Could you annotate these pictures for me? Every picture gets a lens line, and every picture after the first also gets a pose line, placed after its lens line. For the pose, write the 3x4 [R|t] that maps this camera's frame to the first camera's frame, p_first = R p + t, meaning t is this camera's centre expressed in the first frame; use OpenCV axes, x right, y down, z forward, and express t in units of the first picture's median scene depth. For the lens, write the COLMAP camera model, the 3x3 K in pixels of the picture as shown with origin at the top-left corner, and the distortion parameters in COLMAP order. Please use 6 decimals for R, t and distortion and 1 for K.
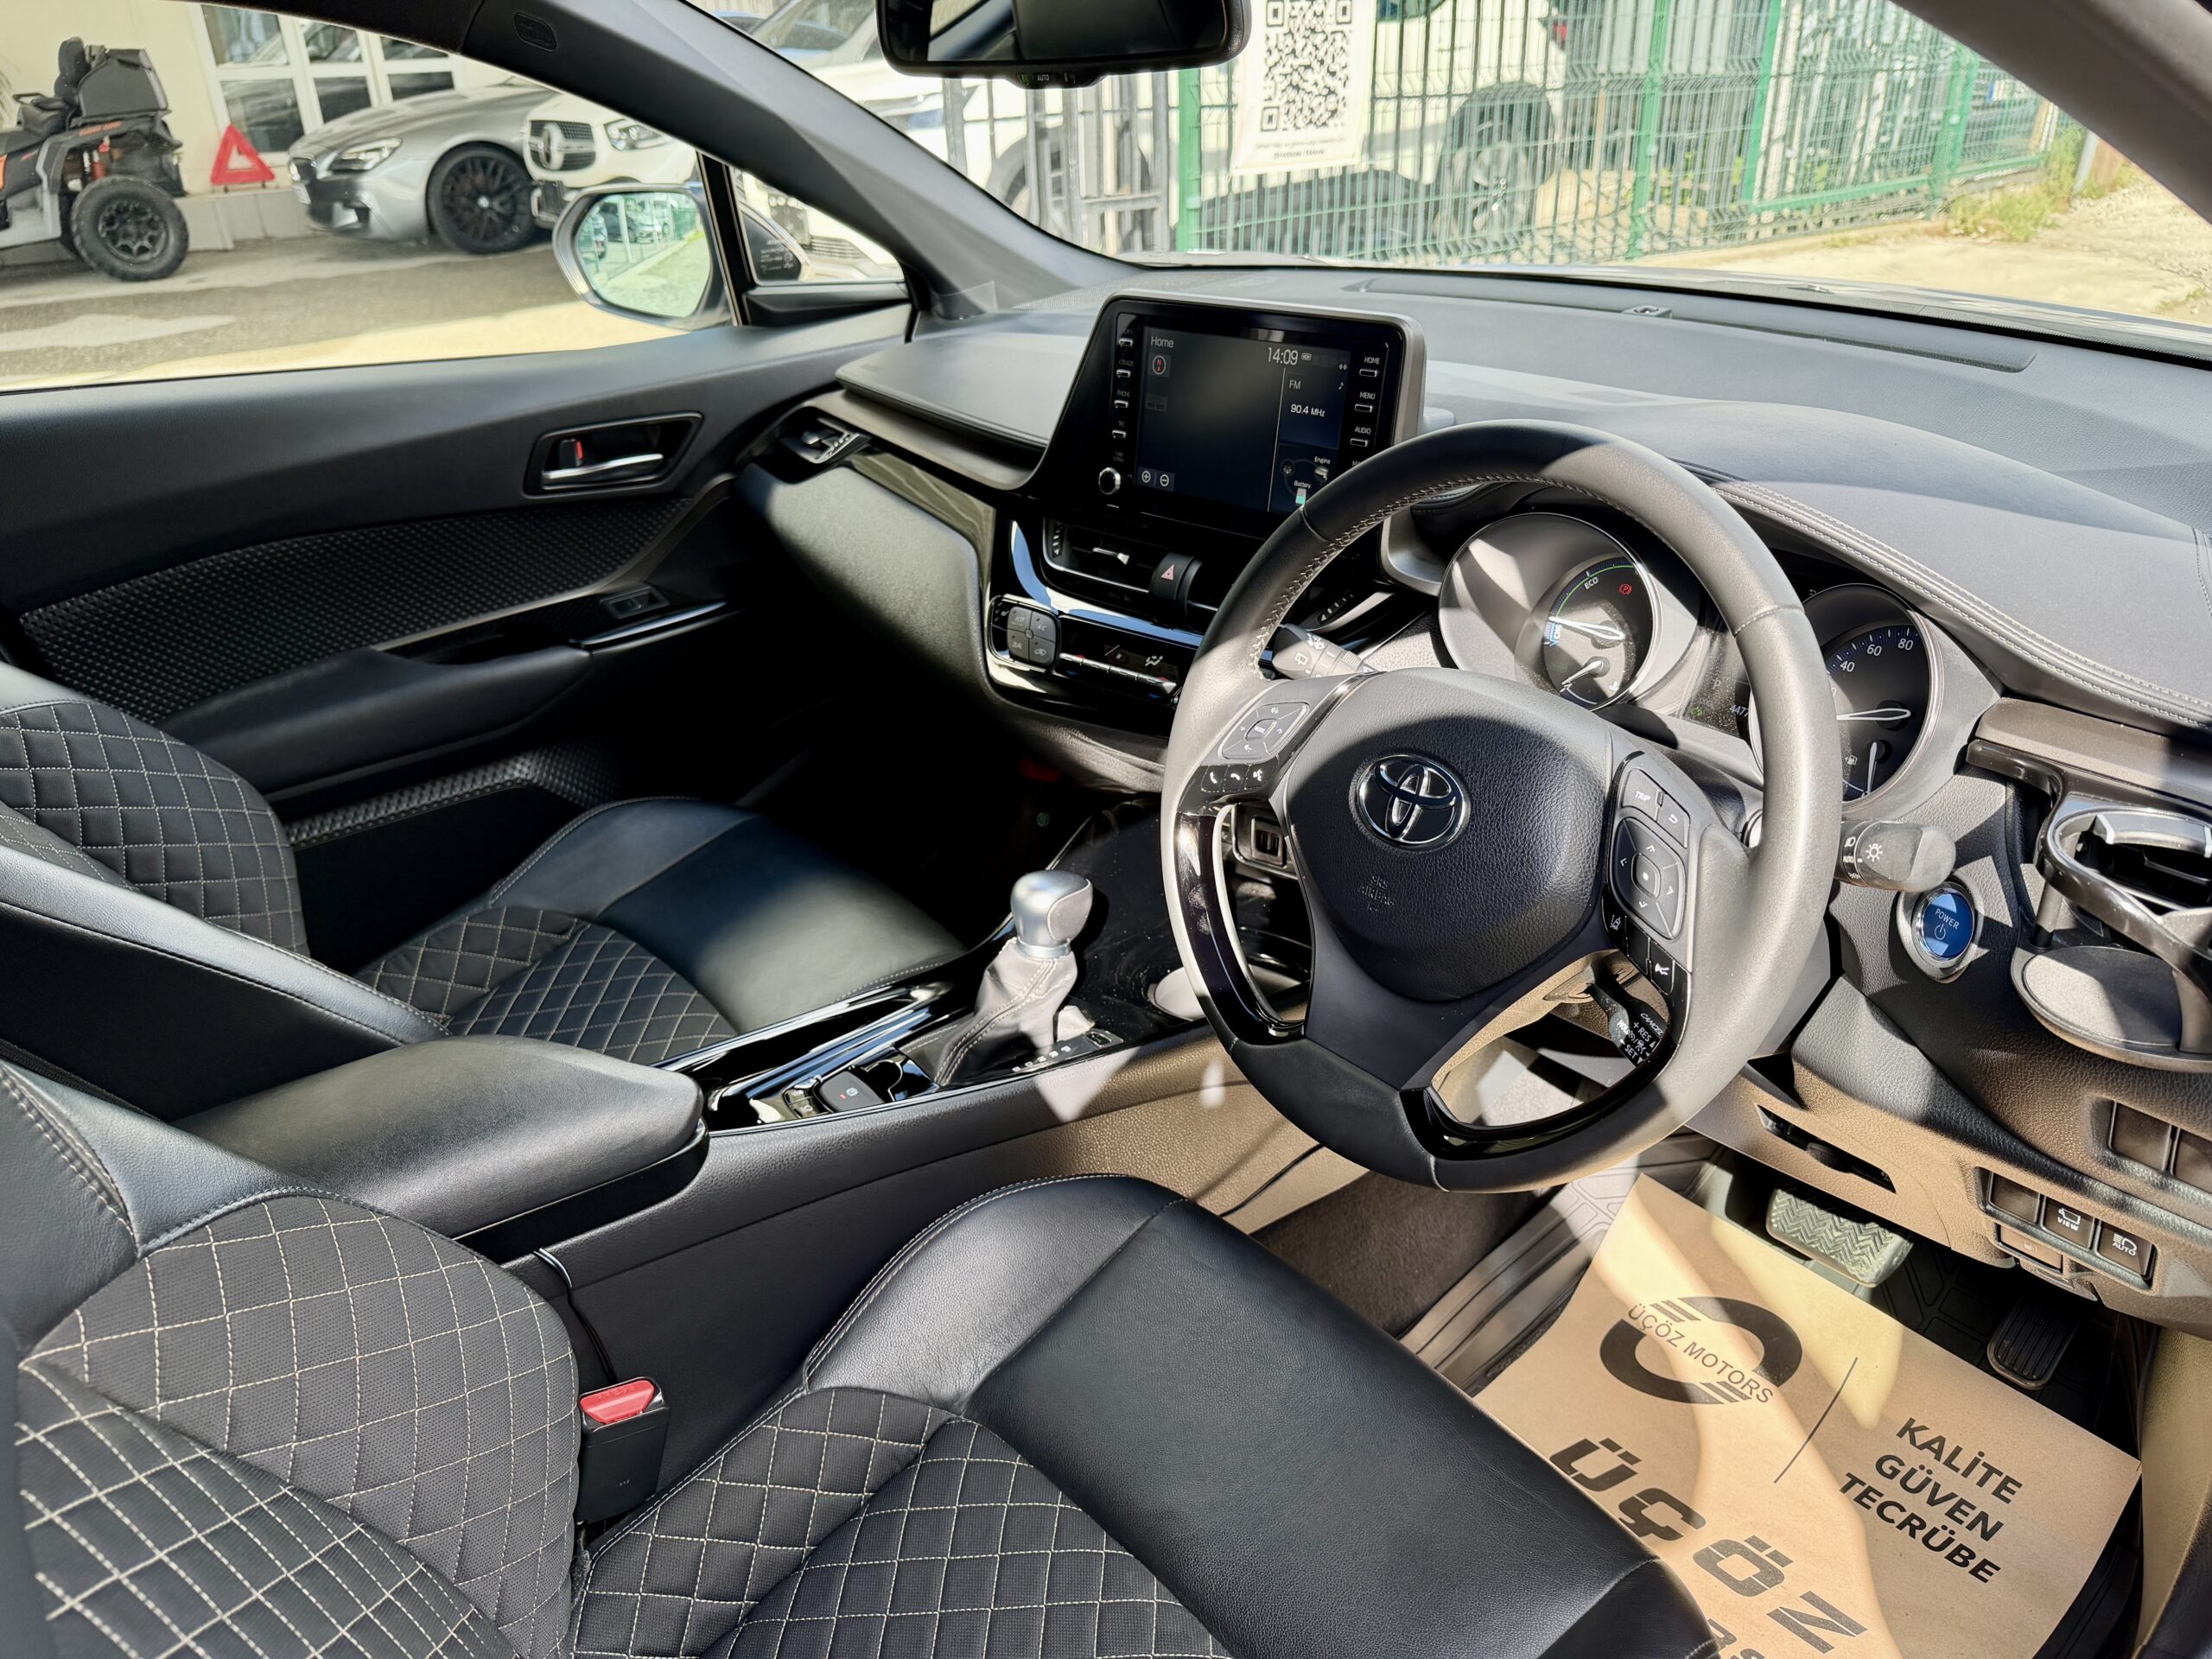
lens RADIAL K [[1514.5, 0, 1106.0], [0, 1514.5, 829.5], [0, 0, 1]] dist [-0.003760, -0.001112]
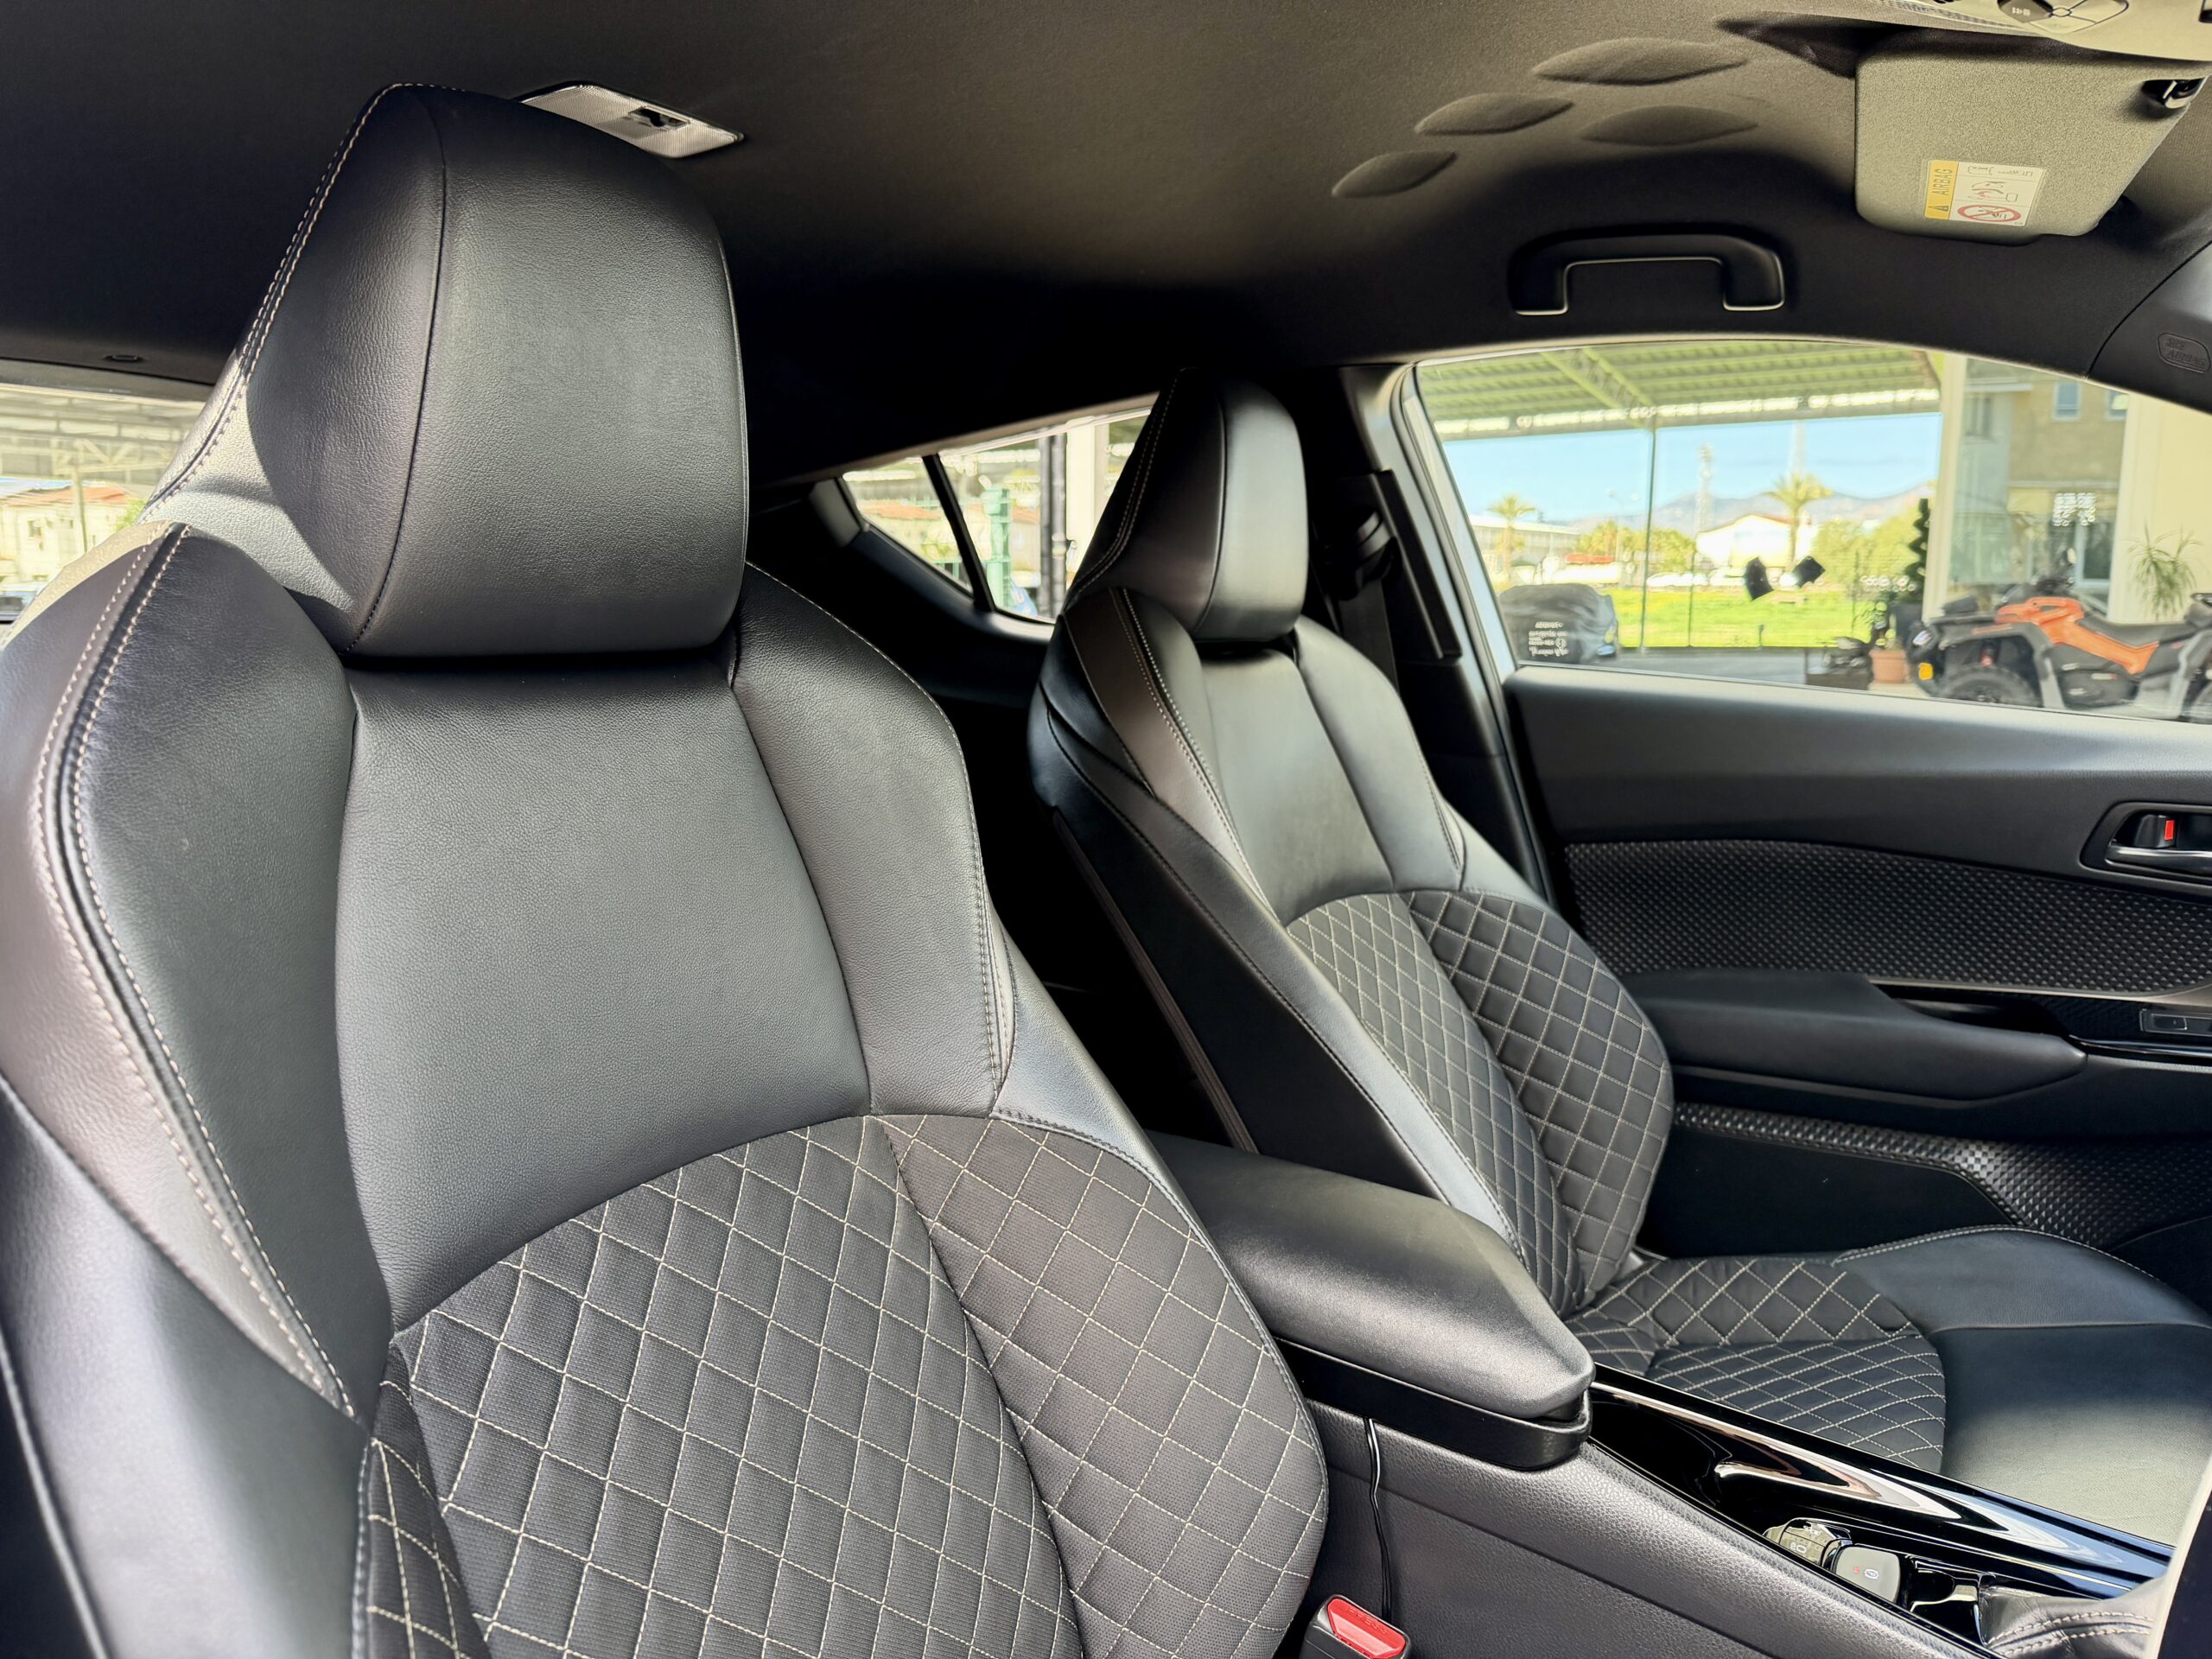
lens RADIAL K [[1514.5, 0, 1106.0], [0, 1514.5, 829.5], [0, 0, 1]] dist [-0.003760, -0.001112]
pose [[0.340322, 0.143446, -0.929303, 0.236053], [-0.419678, 0.907571, -0.013599, 0.008991], [0.841458, 0.394636, 0.369068, 0.193888]]
